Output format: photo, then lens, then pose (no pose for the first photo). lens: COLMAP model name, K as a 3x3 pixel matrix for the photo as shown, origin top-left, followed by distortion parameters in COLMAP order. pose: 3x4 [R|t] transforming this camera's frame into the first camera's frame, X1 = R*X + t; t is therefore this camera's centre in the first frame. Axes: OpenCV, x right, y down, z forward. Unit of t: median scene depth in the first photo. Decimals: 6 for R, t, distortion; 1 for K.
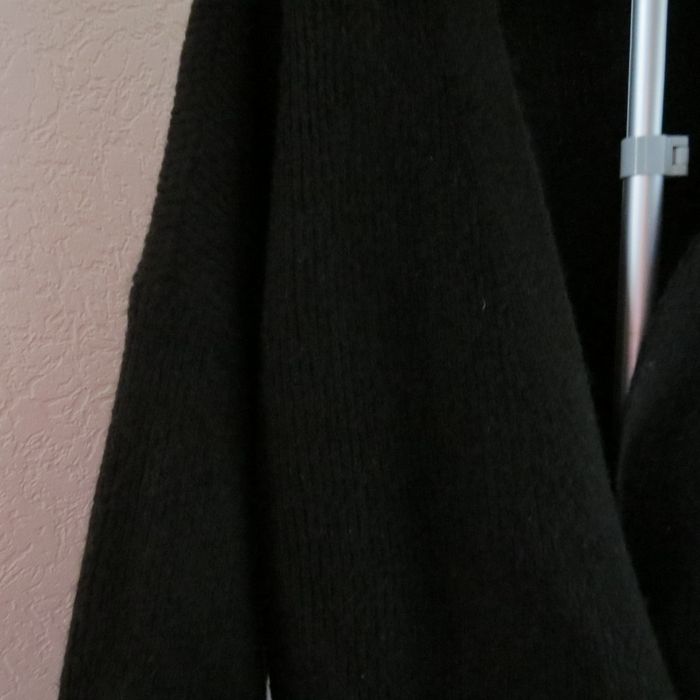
lens RADIAL K [[702.2, 0, 367.5], [0, 702.2, 345.5], [0, 0, 1]] dist [-0.016248, 0.000000]
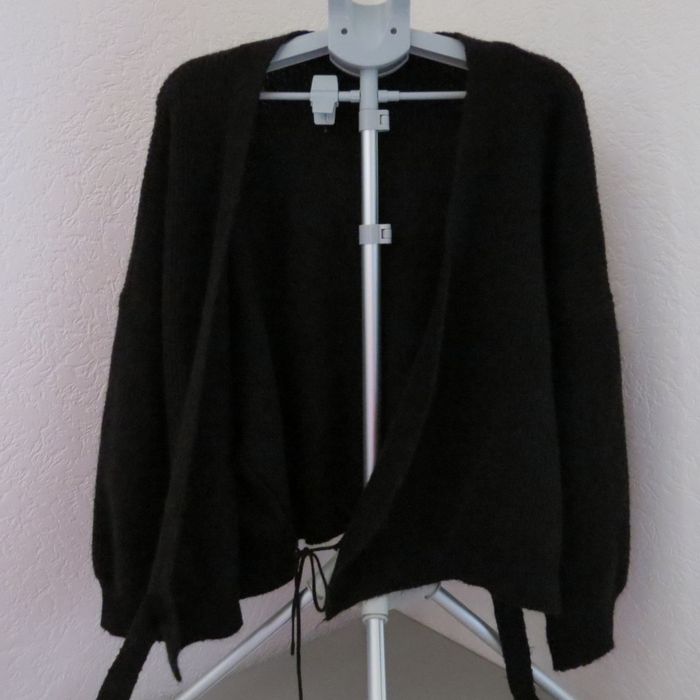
lens RADIAL K [[702.2, 0, 359.5], [0, 702.2, 346.3], [0, 0, 1]] dist [-0.016248, 0.000000]
pose [[0.998707, -0.010353, -0.049775, 0.364734], [0.010422, 0.999945, 0.001128, 0.032113], [0.049761, -0.001645, 0.998760, -0.761643]]
